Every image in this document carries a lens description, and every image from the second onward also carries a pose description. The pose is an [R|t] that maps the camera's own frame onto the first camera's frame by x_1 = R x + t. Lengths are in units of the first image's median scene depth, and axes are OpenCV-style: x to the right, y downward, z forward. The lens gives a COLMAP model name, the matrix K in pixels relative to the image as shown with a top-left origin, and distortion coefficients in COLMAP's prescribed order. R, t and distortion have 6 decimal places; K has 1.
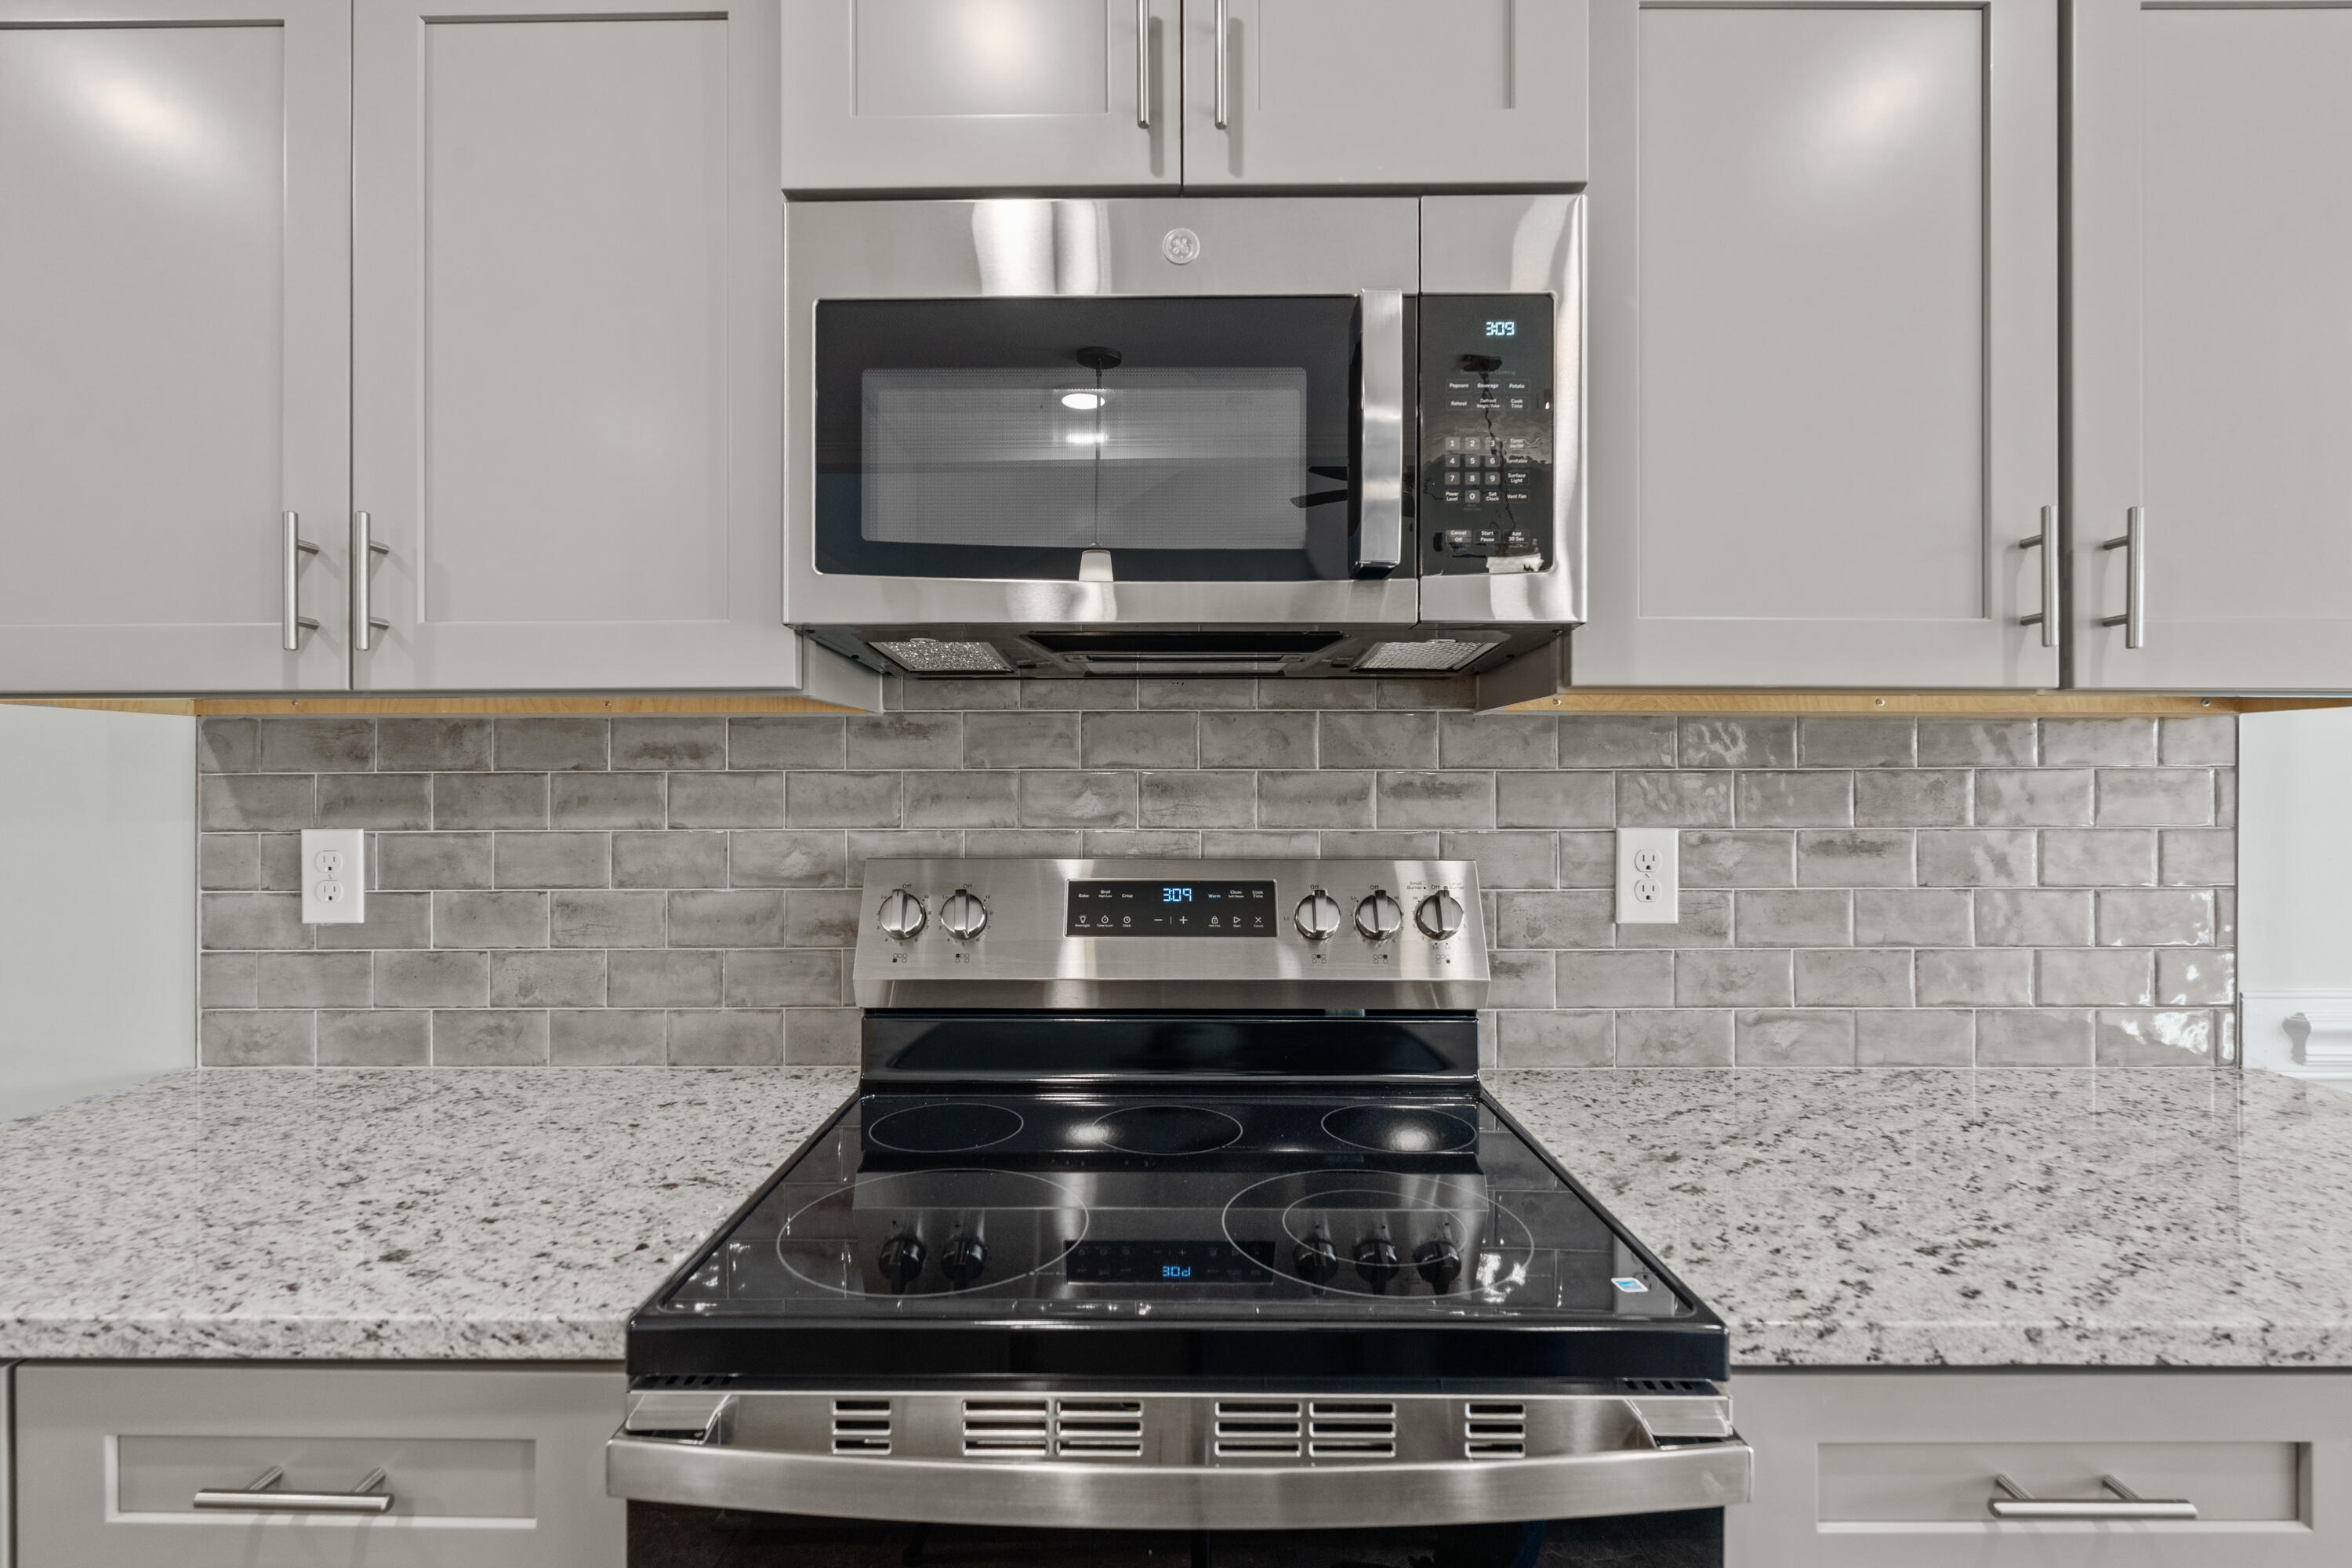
lens RADIAL K [[1062.6, 0, 1154.9], [0, 1062.6, 770.8], [0, 0, 1]] dist [0.002783, -0.000492]
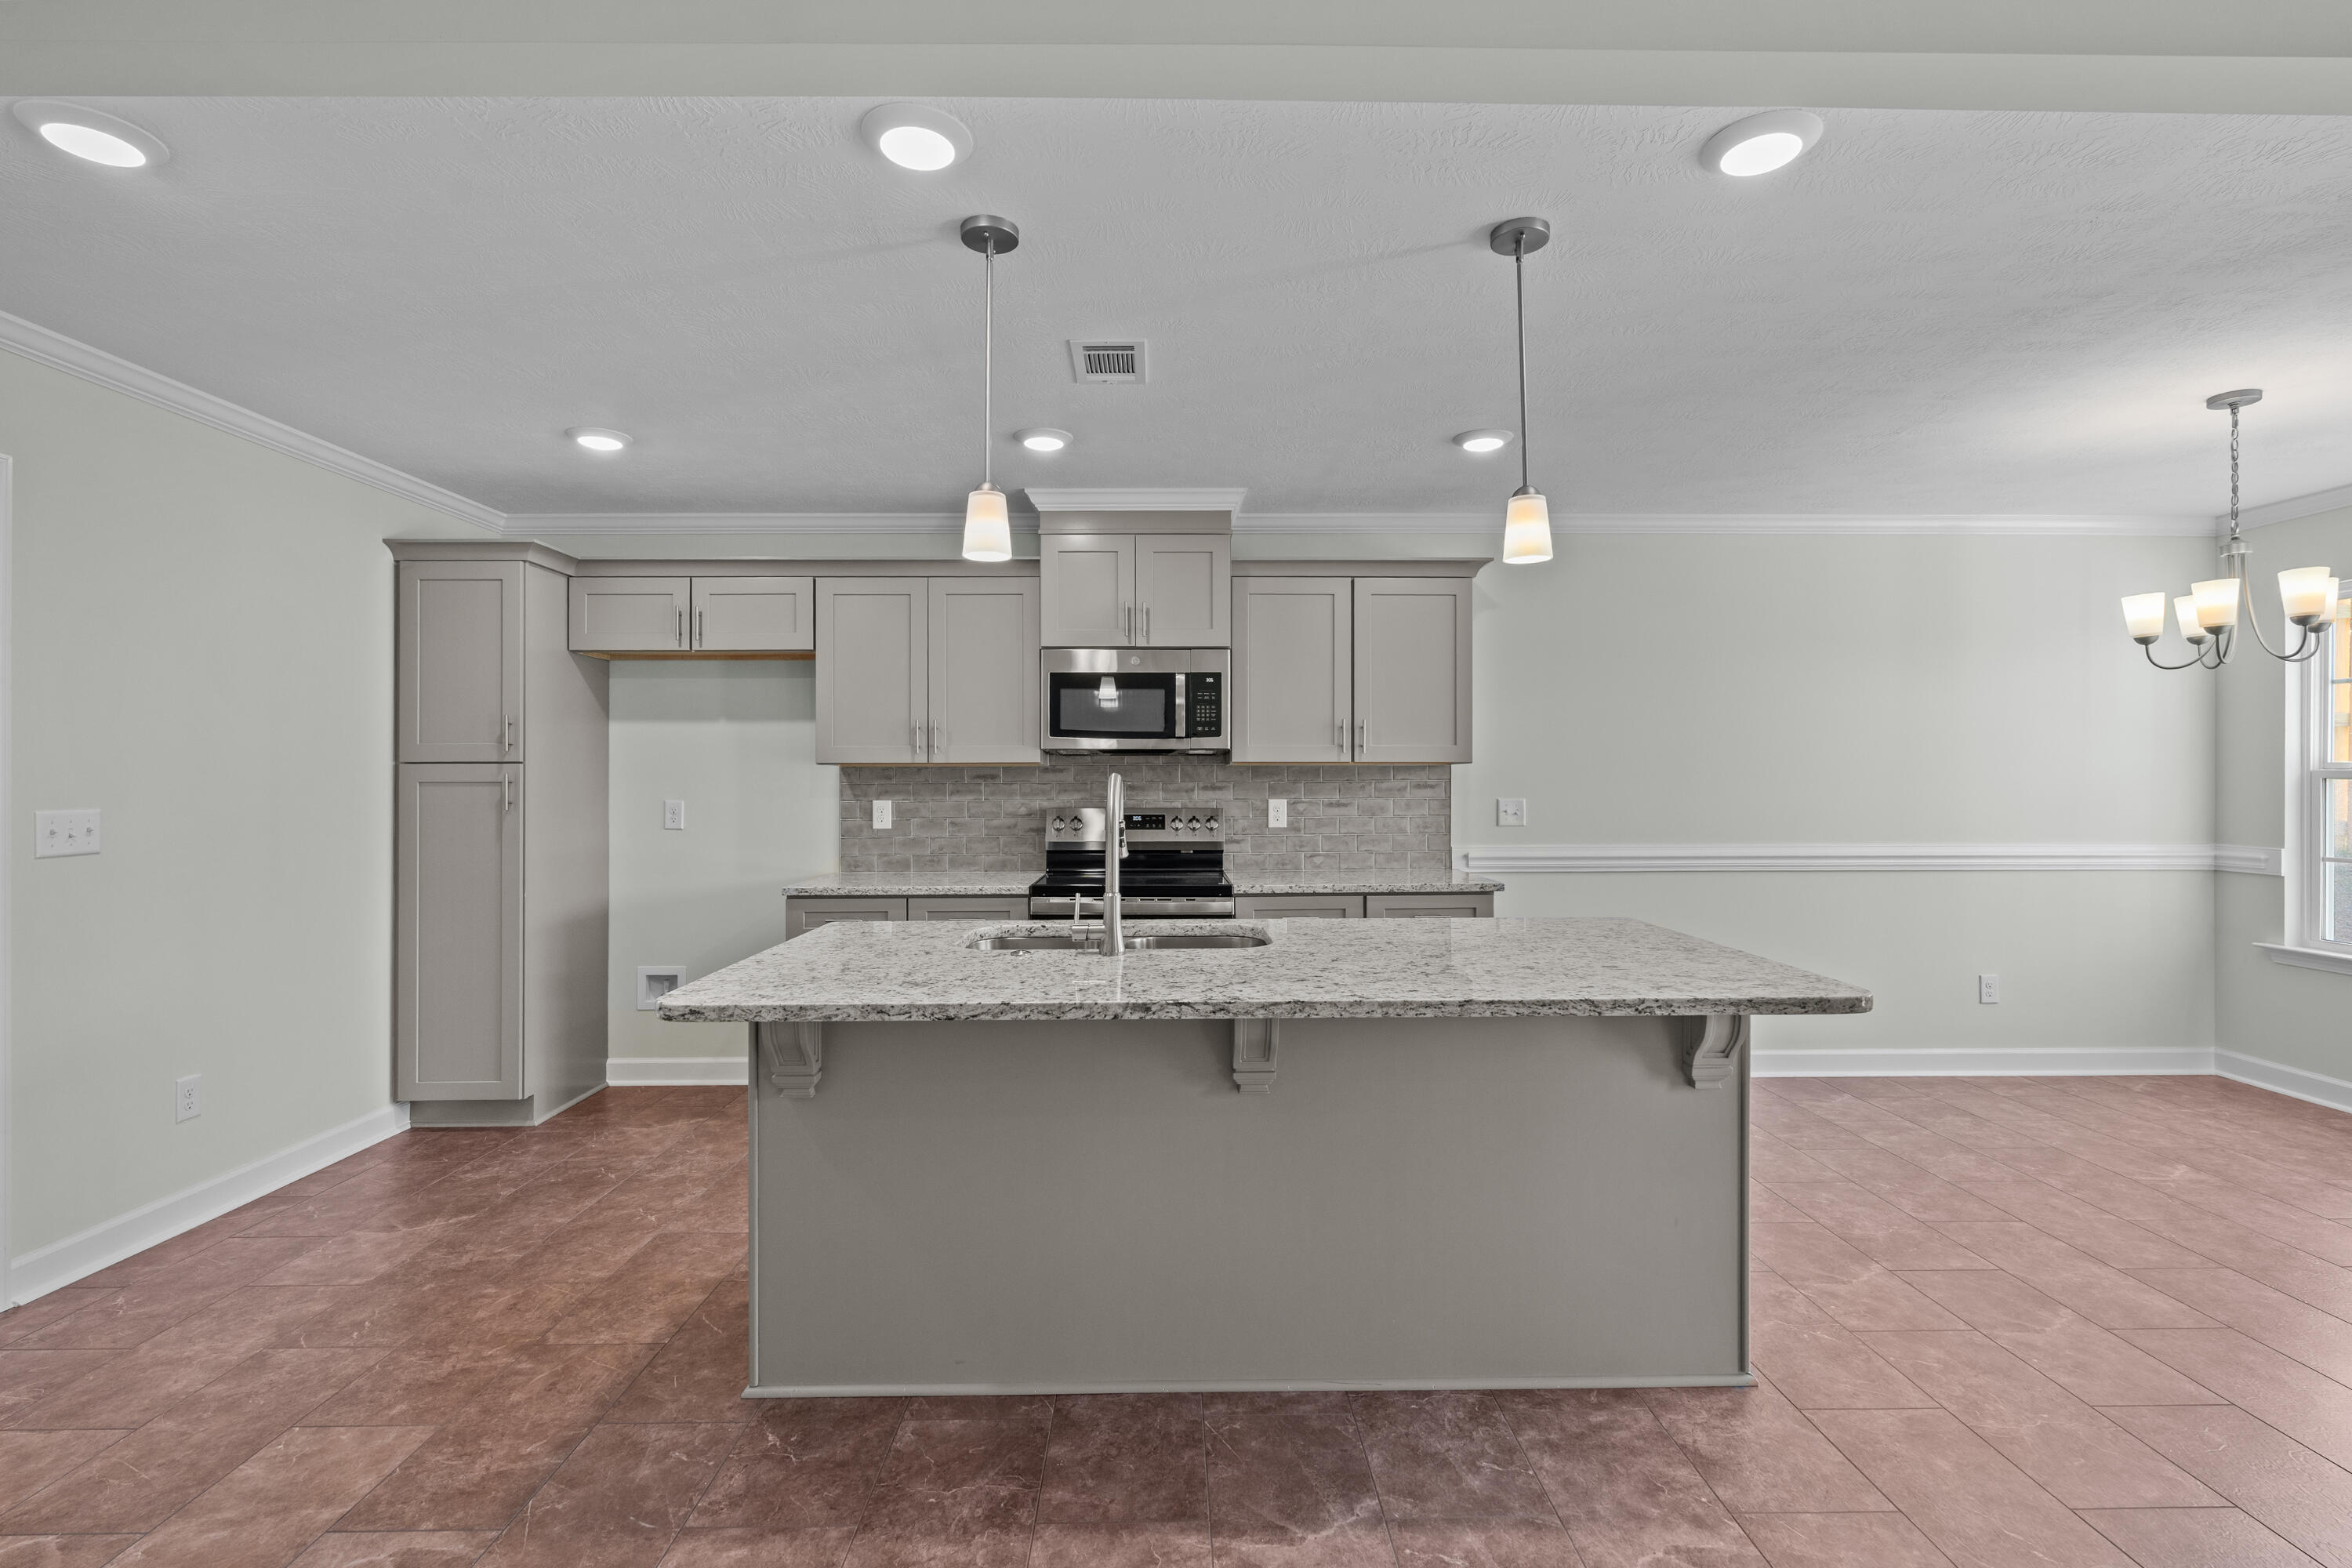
lens RADIAL K [[1057.4, 0, 1180.4], [0, 1057.4, 741.0], [0, 0, 1]] dist [0.002822, 0.000298]
pose [[0.999610, -0.000648, 0.027935, 0.062730], [0.001623, 0.999390, -0.034891, -0.013830], [-0.027895, 0.034923, 0.999001, -2.342164]]
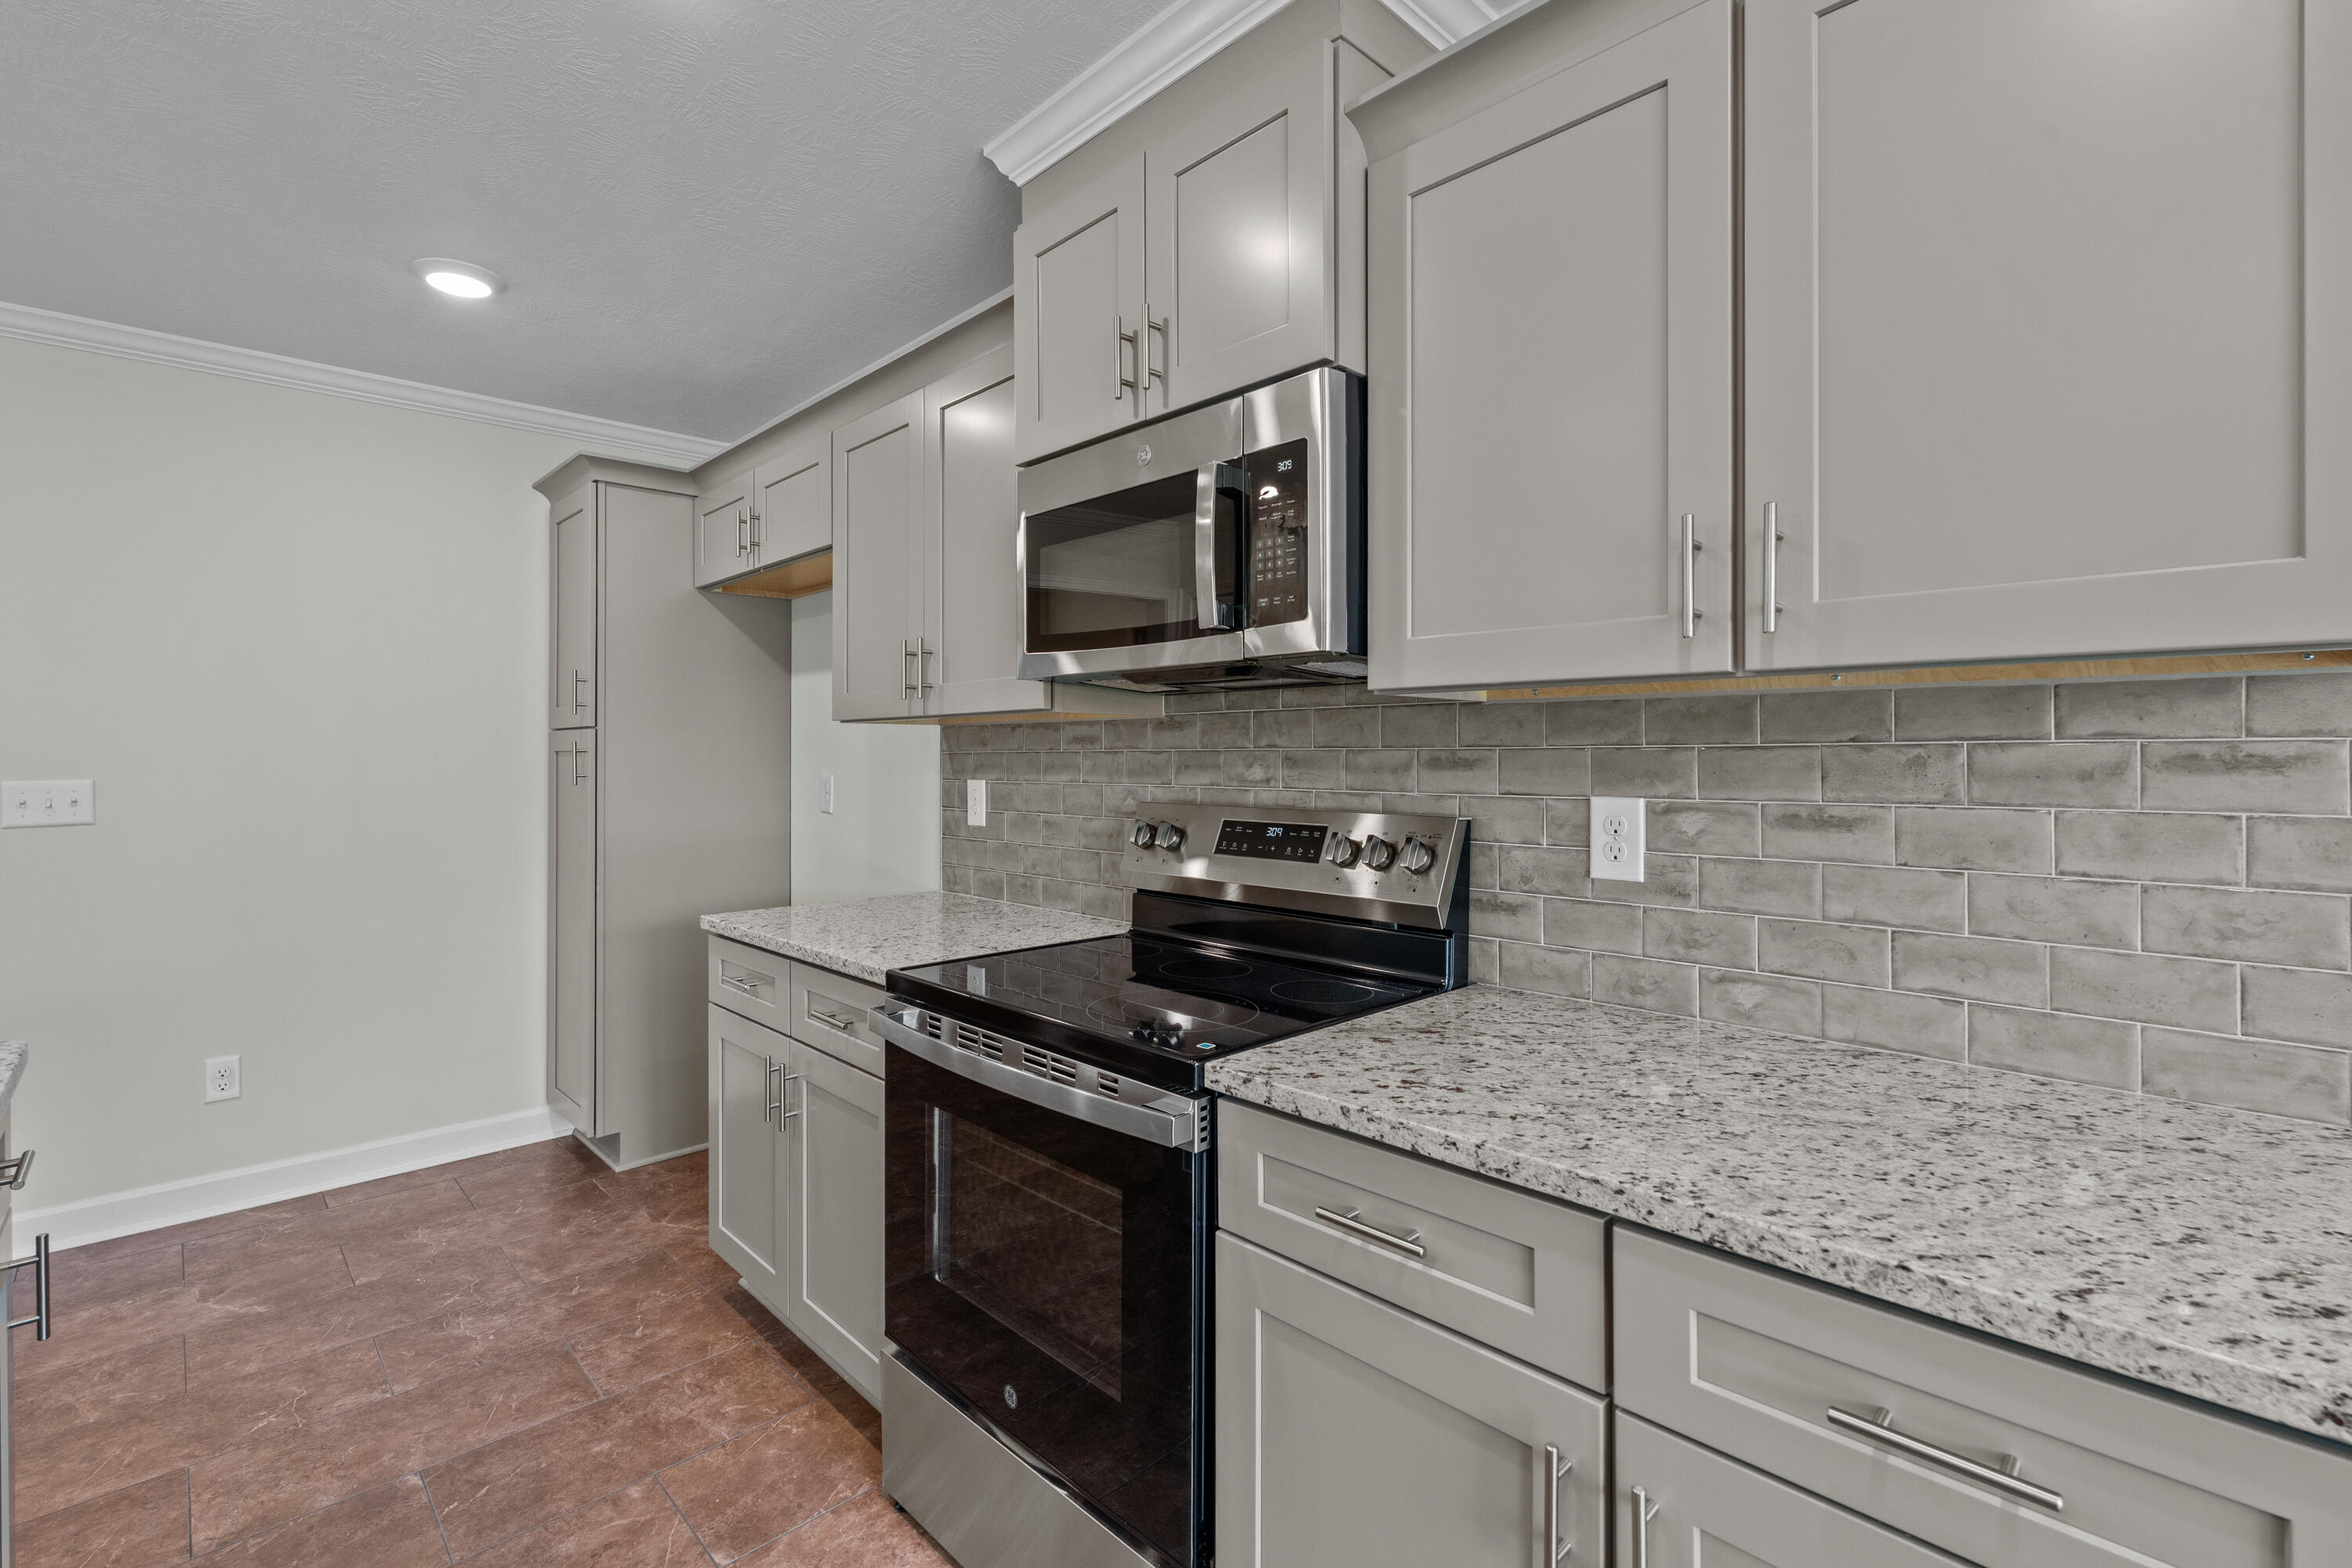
lens RADIAL K [[1057.4, 0, 1180.4], [0, 1057.4, 741.0], [0, 0, 1]] dist [0.002822, 0.000298]
pose [[0.700674, -0.010315, -0.713407, 0.950241], [0.006925, 0.999947, -0.007657, -0.001560], [0.713448, 0.000424, 0.700708, -0.139541]]
